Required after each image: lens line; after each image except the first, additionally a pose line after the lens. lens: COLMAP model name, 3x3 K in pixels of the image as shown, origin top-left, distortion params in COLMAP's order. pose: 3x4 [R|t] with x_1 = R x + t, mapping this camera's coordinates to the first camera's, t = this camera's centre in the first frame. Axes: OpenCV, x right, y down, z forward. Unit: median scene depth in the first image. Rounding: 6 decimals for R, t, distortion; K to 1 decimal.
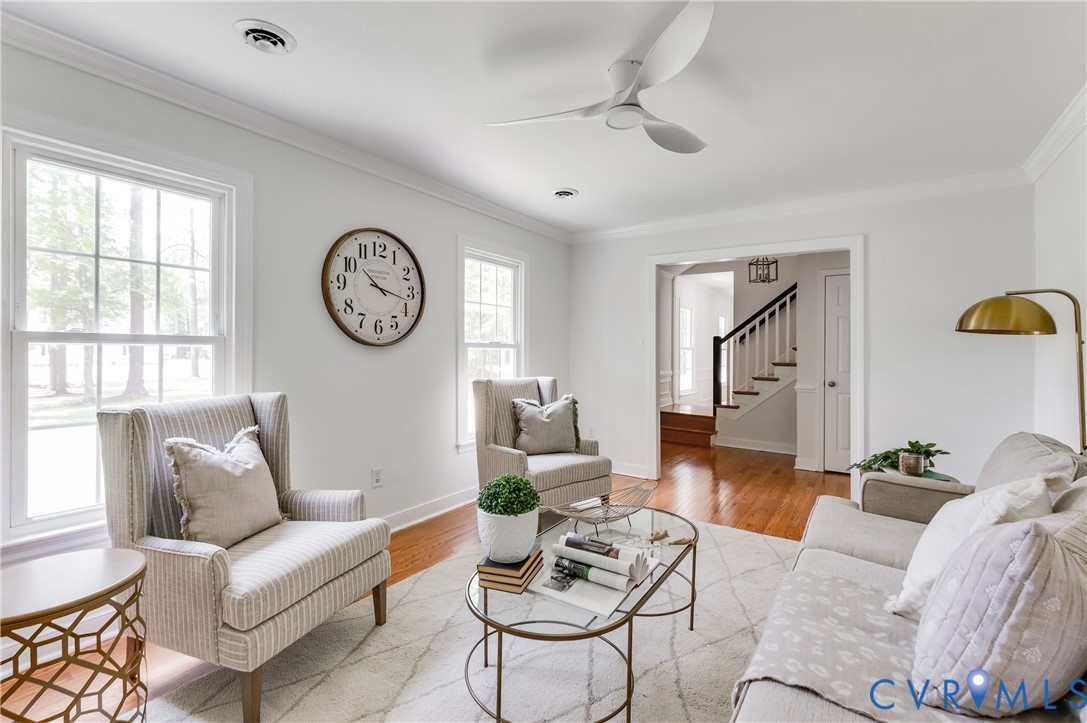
lens RADIAL K [[477.8, 0, 534.7], [0, 477.8, 338.4], [0, 0, 1]] dist [0.000452, 0.000026]
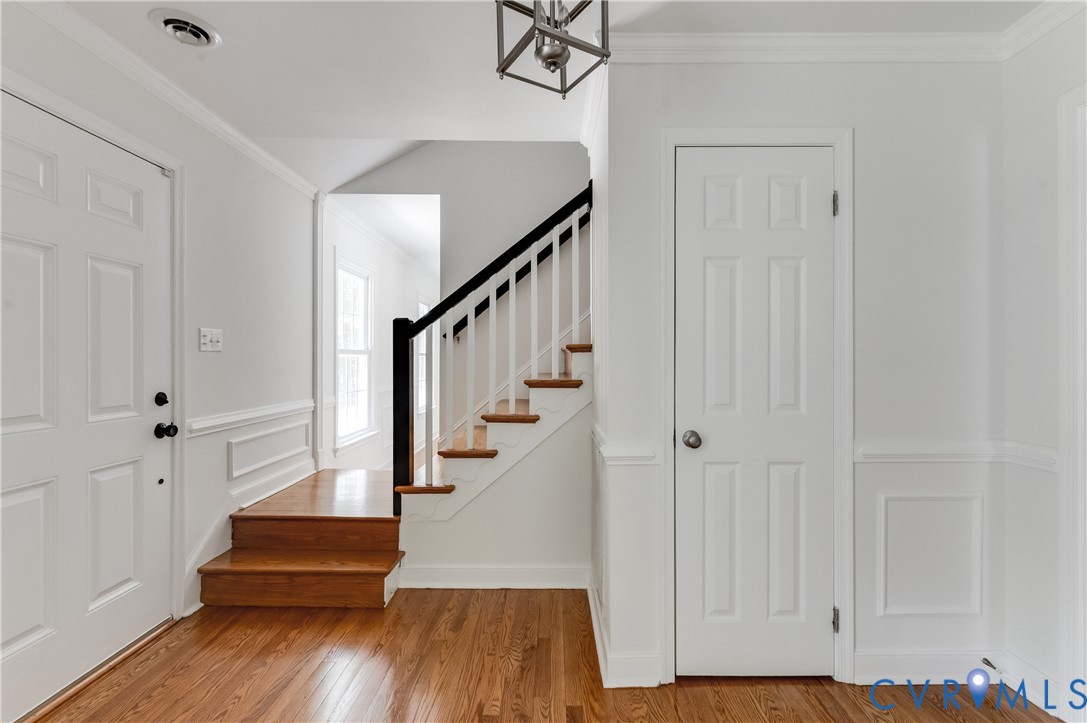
lens RADIAL K [[477.8, 0, 534.7], [0, 477.8, 338.4], [0, 0, 1]] dist [0.000452, 0.000026]
pose [[0.817074, 0.005934, 0.576502, 0.241770], [-0.002509, 0.999974, -0.006737, 0.013870], [-0.576527, 0.004058, 0.817068, 0.610992]]
